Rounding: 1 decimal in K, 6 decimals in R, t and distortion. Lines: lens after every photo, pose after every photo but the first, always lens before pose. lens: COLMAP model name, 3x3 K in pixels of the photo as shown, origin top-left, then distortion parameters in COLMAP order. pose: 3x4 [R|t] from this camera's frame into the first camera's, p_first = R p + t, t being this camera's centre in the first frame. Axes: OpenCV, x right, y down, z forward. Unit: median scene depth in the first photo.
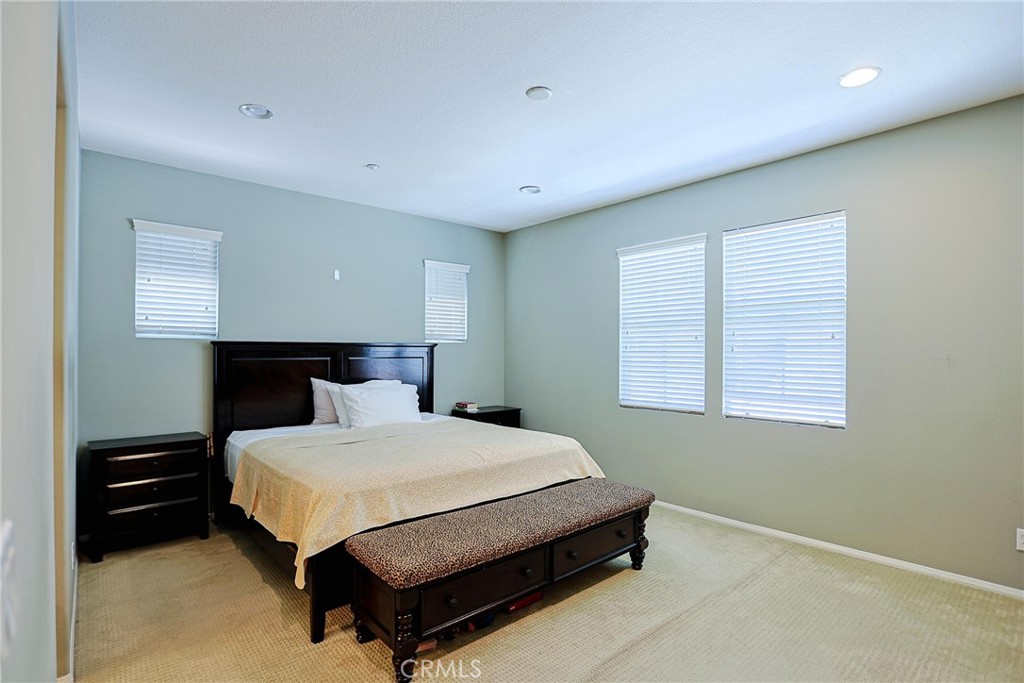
lens RADIAL K [[500.1, 0, 502.7], [0, 500.1, 343.4], [0, 0, 1]] dist [-0.037379, 0.008635]
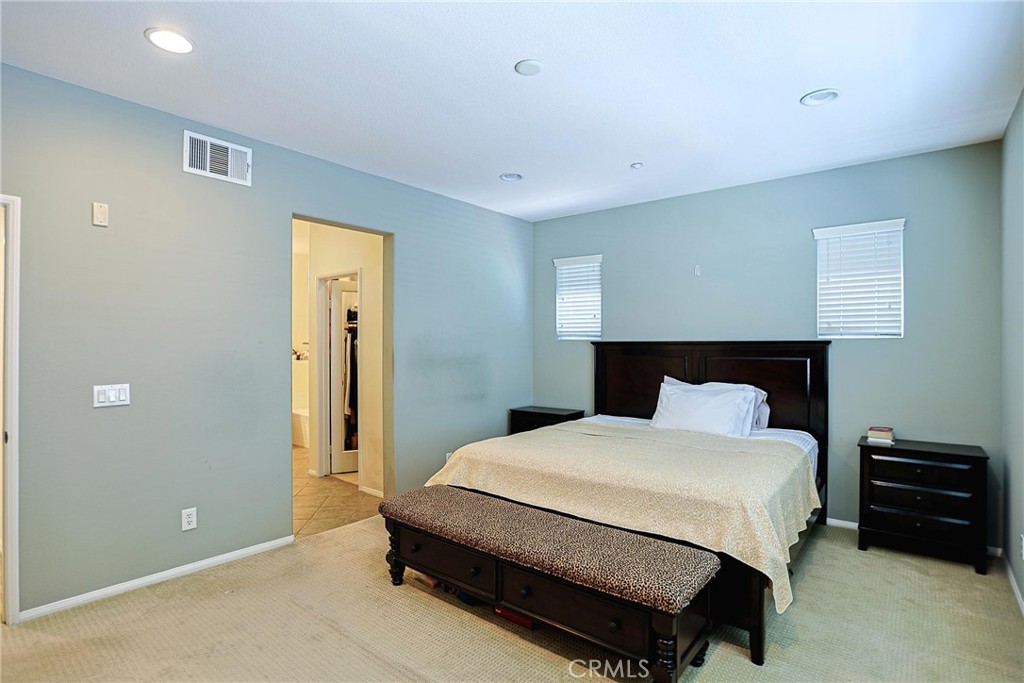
lens RADIAL K [[500.1, 0, 503.5], [0, 500.1, 343.8], [0, 0, 1]] dist [-0.037379, 0.008635]
pose [[0.186429, -0.004461, -0.982458, 0.669938], [0.008669, 0.999958, -0.002896, 0.002712], [0.982430, -0.007977, 0.186460, 0.559725]]
